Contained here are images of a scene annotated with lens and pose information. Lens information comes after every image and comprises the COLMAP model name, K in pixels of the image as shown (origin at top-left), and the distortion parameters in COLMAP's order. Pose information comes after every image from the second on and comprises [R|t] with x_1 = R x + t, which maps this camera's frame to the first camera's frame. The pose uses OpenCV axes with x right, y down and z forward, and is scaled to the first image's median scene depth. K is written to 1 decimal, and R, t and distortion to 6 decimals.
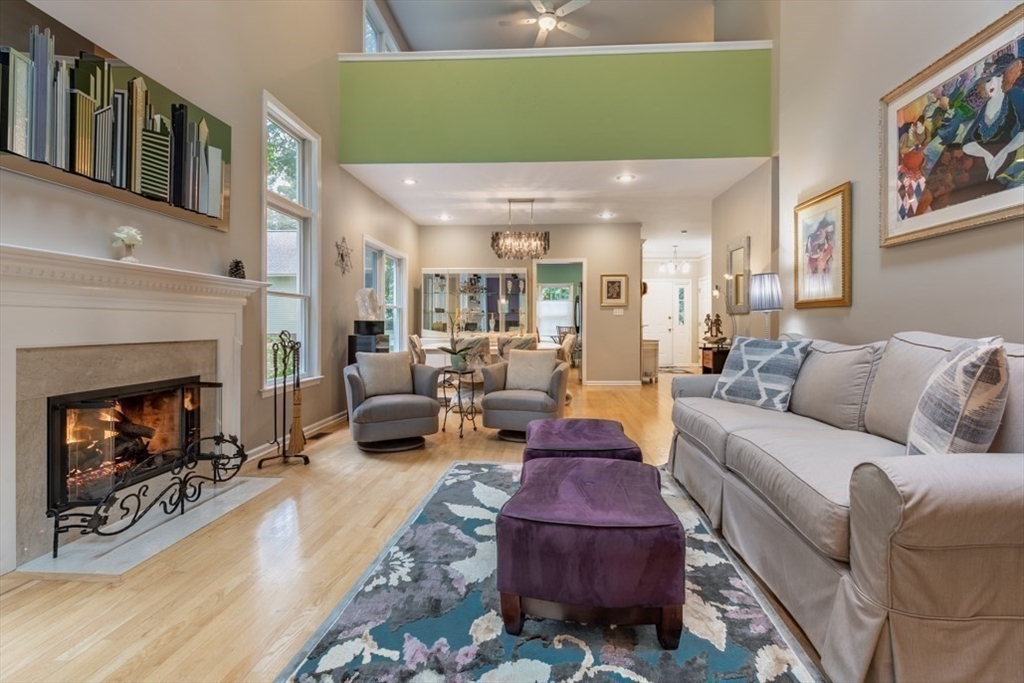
lens RADIAL K [[488.9, 0, 508.4], [0, 488.9, 321.4], [0, 0, 1]] dist [0.000742, 0.000592]
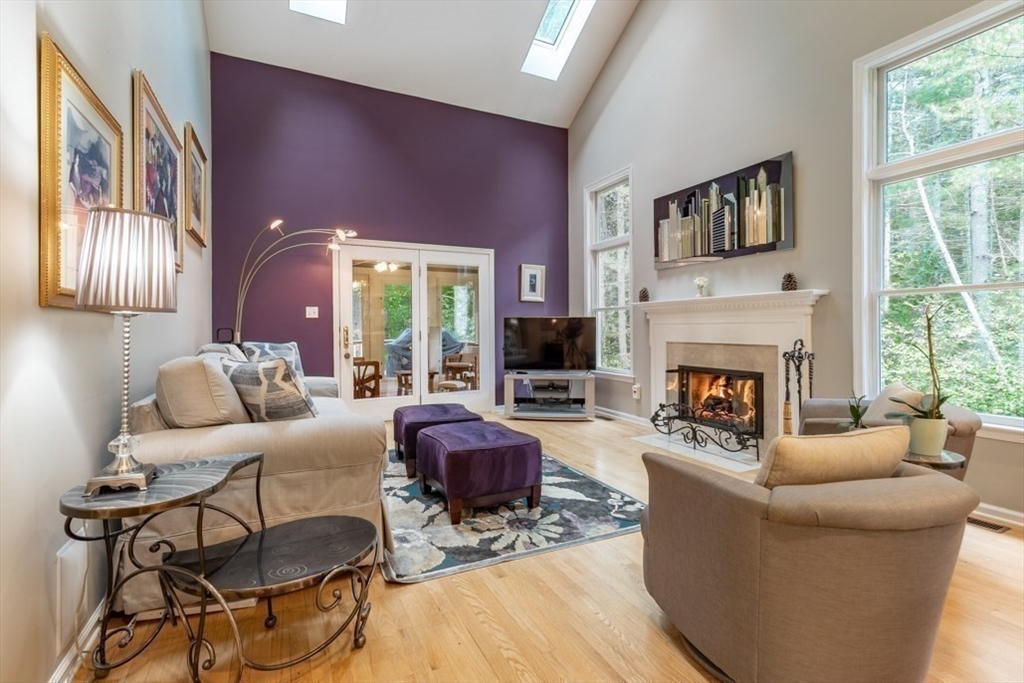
lens RADIAL K [[488.9, 0, 519.8], [0, 488.9, 332.2], [0, 0, 1]] dist [0.000742, 0.000592]
pose [[-0.866838, 0.009886, -0.498492, 0.608119], [0.010108, 0.999946, 0.002253, -0.004110], [0.498487, -0.003086, -0.866892, 2.004939]]
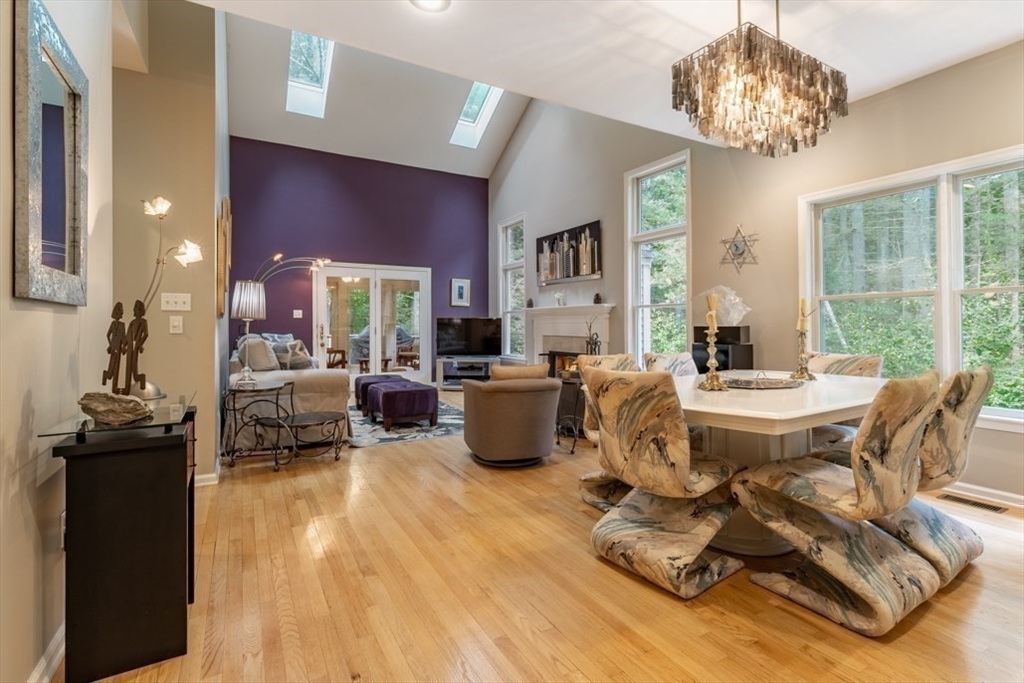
lens RADIAL K [[488.9, 0, 513.3], [0, 488.9, 322.1], [0, 0, 1]] dist [0.000742, 0.000592]
pose [[-0.839466, -0.001004, -0.543411, 0.673990], [0.006649, 0.999904, -0.012119, -0.002827], [0.543372, -0.013787, -0.839379, 2.263671]]
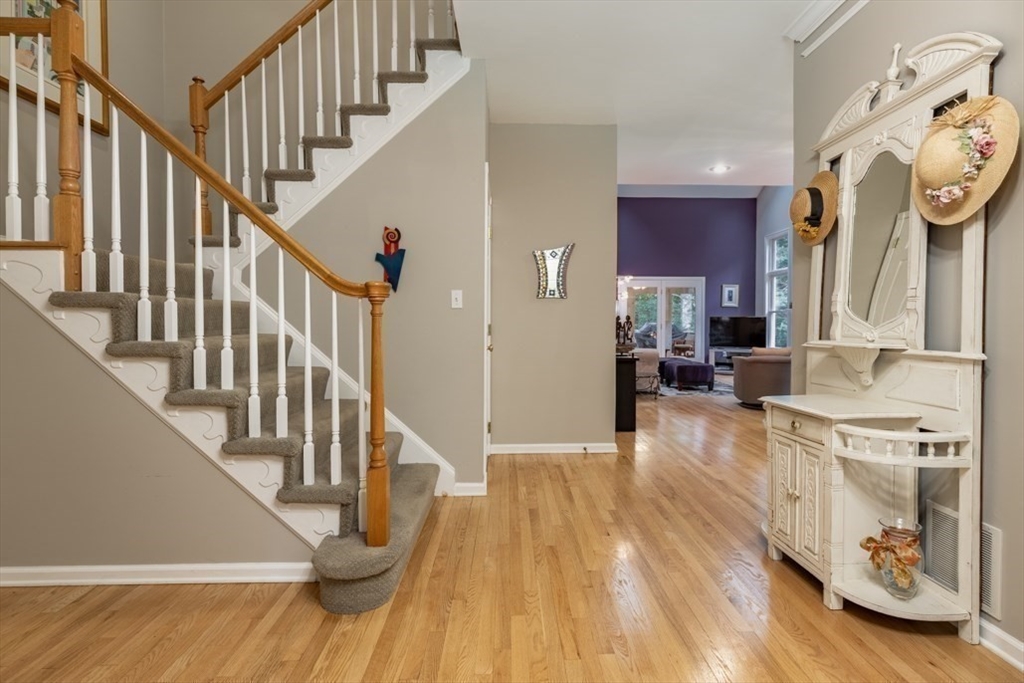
lens RADIAL K [[515.4, 0, 515.0], [0, 515.4, 335.8], [0, 0, 1]] dist [0.004832, 0.000556]
pose [[-0.996897, 0.002479, -0.078672, 0.850943], [0.000929, 0.999805, 0.019732, -0.002325], [0.078705, 0.019598, -0.996705, 2.596322]]
